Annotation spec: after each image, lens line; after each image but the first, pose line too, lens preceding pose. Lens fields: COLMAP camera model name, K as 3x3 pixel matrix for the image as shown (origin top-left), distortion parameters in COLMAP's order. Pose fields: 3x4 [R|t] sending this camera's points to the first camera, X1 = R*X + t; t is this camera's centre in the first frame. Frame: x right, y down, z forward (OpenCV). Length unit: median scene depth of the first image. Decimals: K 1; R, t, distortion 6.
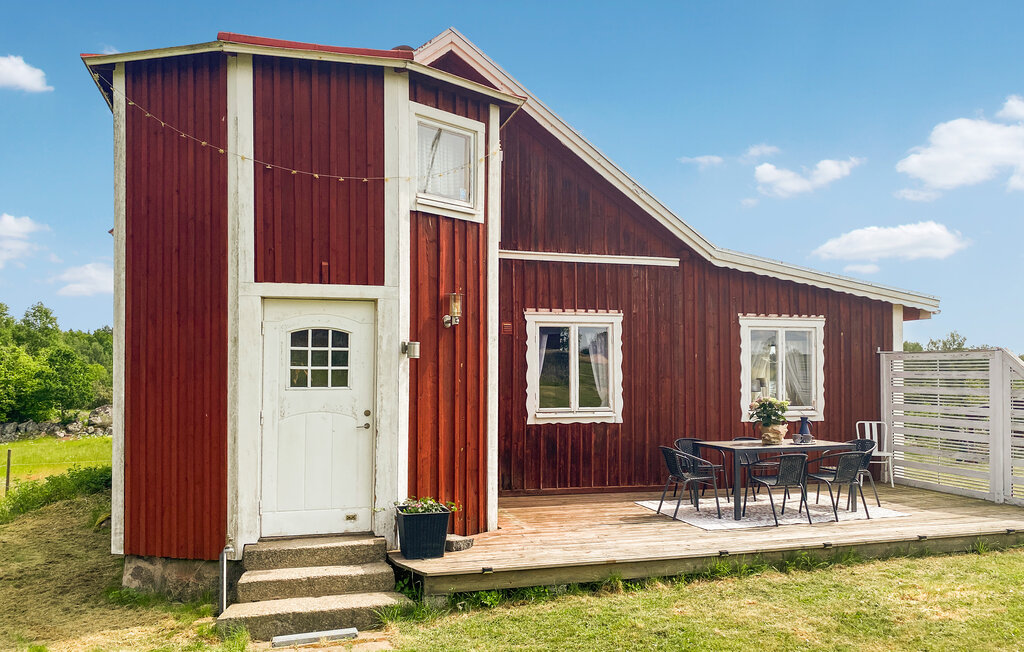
lens RADIAL K [[862.0, 0, 516.0], [0, 862.0, 303.4], [0, 0, 1]] dist [0.122347, -0.236435]
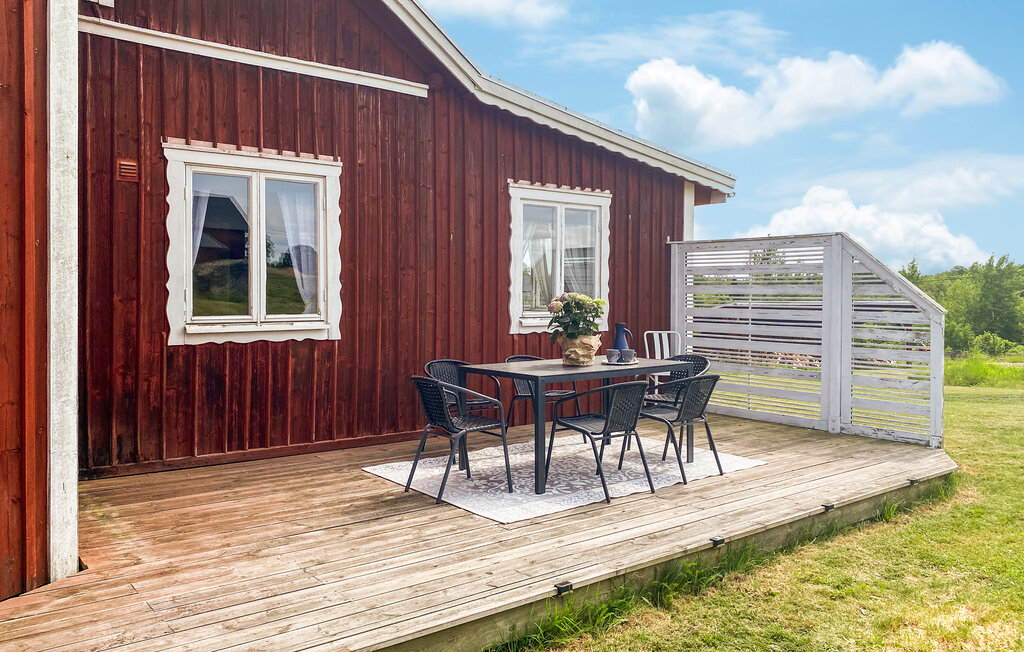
lens RADIAL K [[862.0, 0, 516.0], [0, 862.0, 303.4], [0, 0, 1]] dist [0.122347, -0.236435]
pose [[0.939145, -0.003399, 0.343505, 0.028560], [-0.027859, 0.995904, 0.086023, 0.055977], [-0.342390, -0.090358, 0.935203, 0.381365]]
